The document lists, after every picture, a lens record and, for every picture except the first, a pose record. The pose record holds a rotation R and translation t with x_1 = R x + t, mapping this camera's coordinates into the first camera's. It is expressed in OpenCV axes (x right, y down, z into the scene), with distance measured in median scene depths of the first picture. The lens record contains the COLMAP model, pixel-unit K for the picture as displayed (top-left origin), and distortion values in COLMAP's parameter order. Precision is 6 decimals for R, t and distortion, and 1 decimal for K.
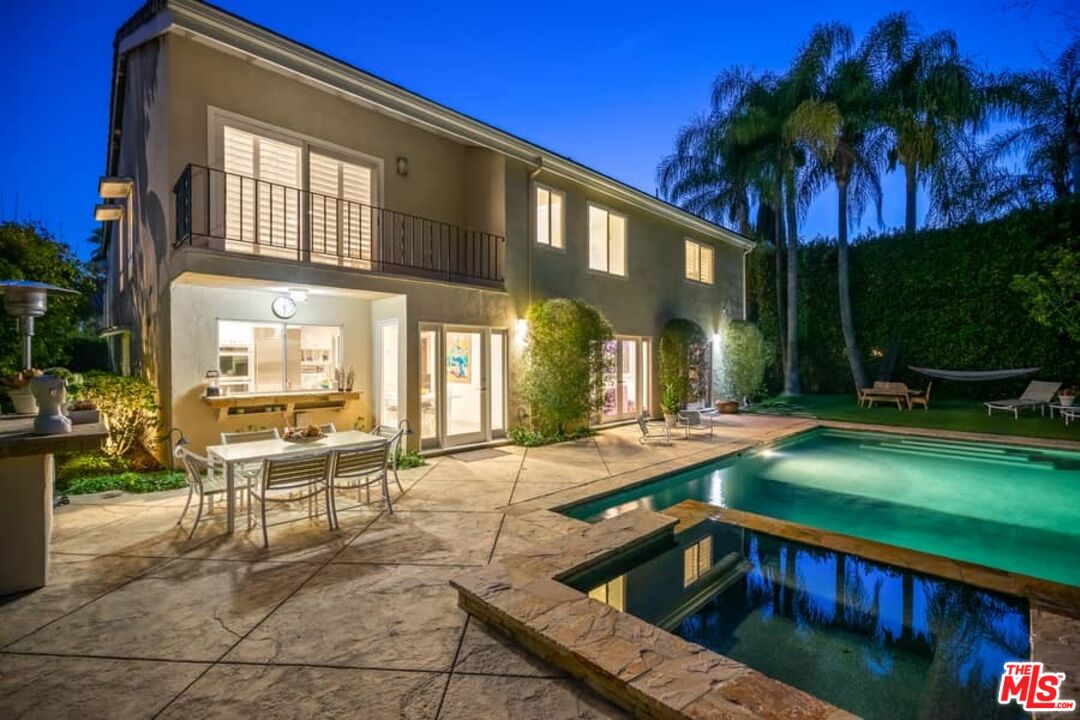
lens RADIAL K [[484.6, 0, 540.0], [0, 484.6, 360.0], [0, 0, 1]] dist [-0.000602, 0.000132]
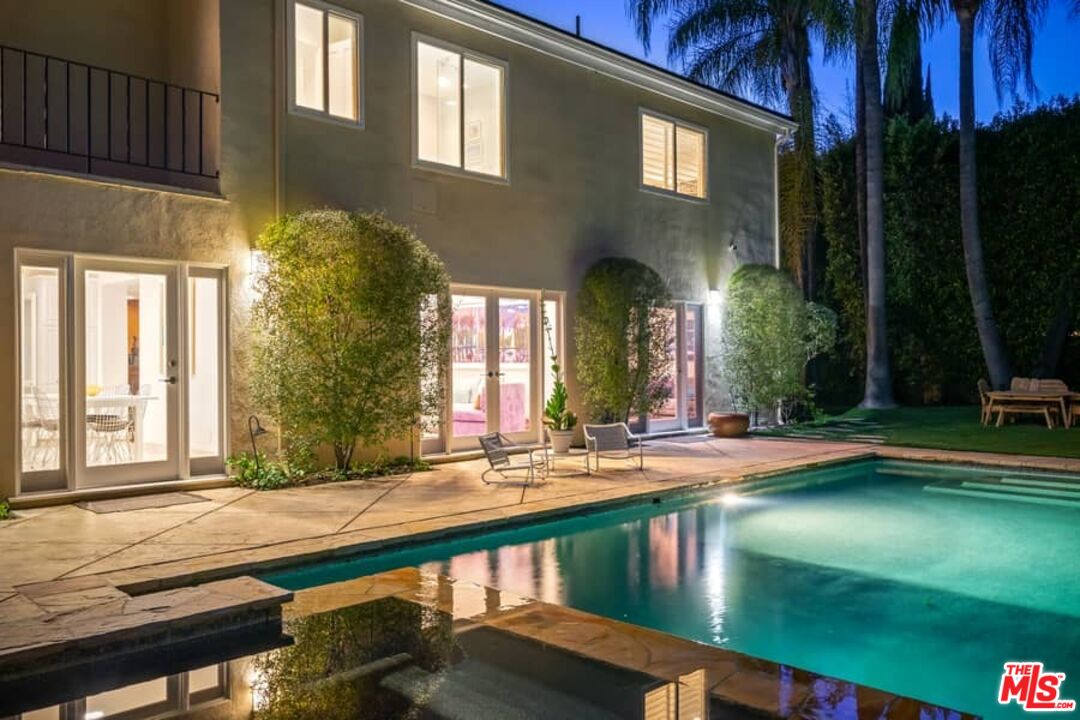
lens RADIAL K [[889.5, 0, 540.0], [0, 889.5, 360.0], [0, 0, 1]] dist [0.009255, 0.003706]
pose [[0.999875, -0.005456, 0.014828, 0.224833], [0.005485, 0.999983, -0.001856, 0.034912], [-0.014817, 0.001937, 0.999888, 0.019320]]
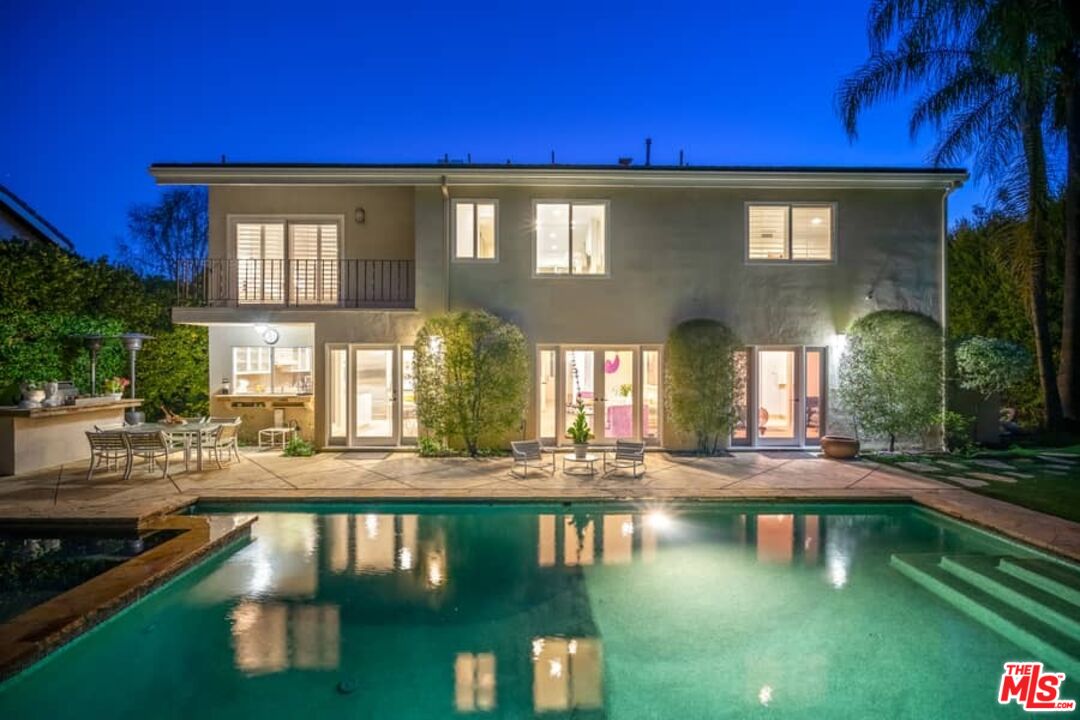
lens RADIAL K [[491.4, 0, 537.9], [0, 491.4, 368.4], [0, 0, 1]] dist [-0.000281, 0.000127]
pose [[0.717734, 0.009484, -0.696253, 0.764218], [-0.002203, 0.999933, 0.011350, -0.021569], [0.696314, -0.006612, 0.717707, 0.345366]]
